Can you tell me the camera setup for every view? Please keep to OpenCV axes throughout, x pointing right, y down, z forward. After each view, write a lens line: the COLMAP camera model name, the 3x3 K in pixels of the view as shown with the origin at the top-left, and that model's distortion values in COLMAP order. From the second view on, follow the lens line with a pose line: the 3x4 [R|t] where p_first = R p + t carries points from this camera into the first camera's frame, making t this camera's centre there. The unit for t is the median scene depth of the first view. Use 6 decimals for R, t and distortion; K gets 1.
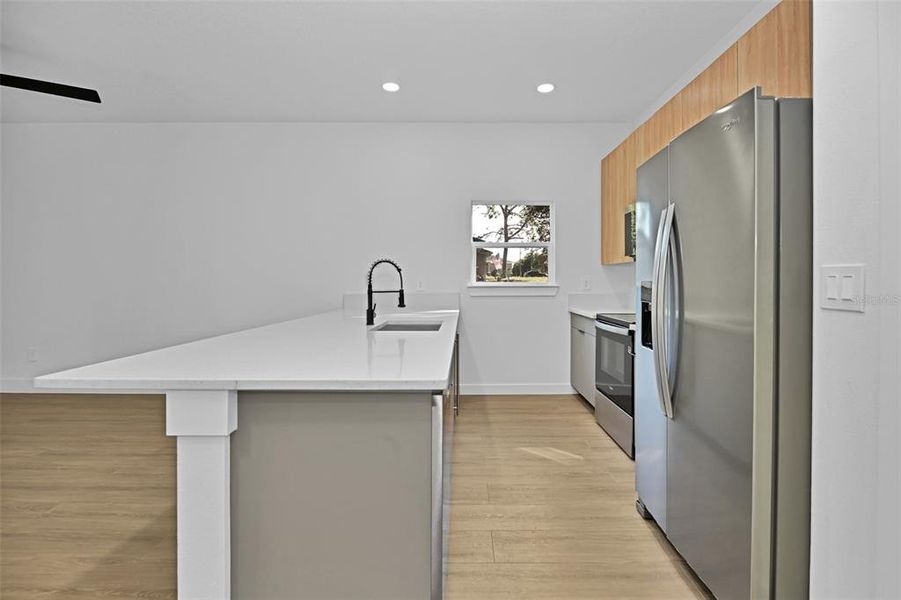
lens RADIAL K [[416.7, 0, 450.3], [0, 416.7, 286.3], [0, 0, 1]] dist [-0.007956, -0.000706]
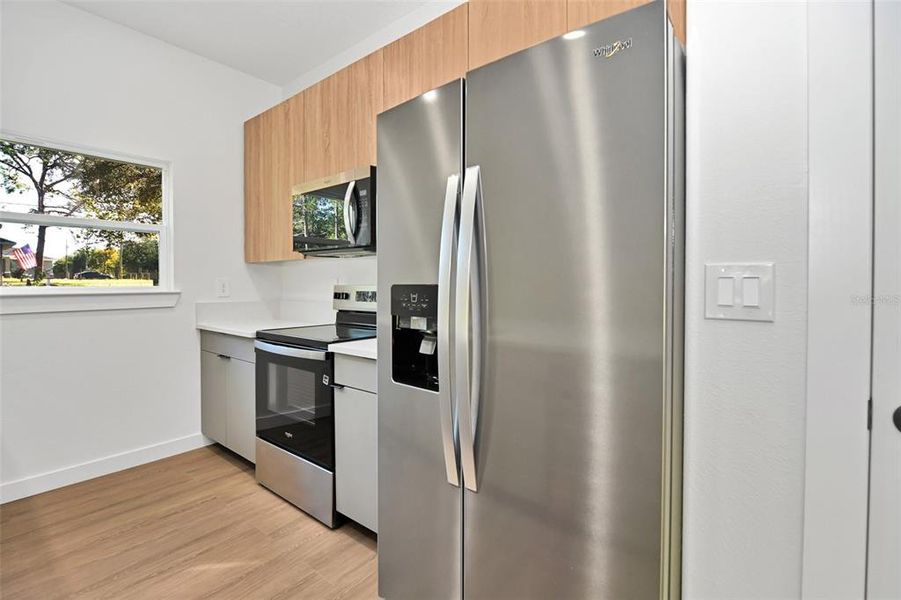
lens RADIAL K [[416.7, 0, 450.3], [0, 416.7, 286.3], [0, 0, 1]] dist [-0.007956, -0.000706]
pose [[0.608921, -0.008955, 0.793180, -0.005338], [0.014586, 0.999894, 0.000091, -0.003819], [-0.793097, 0.011514, 0.608987, 0.256666]]
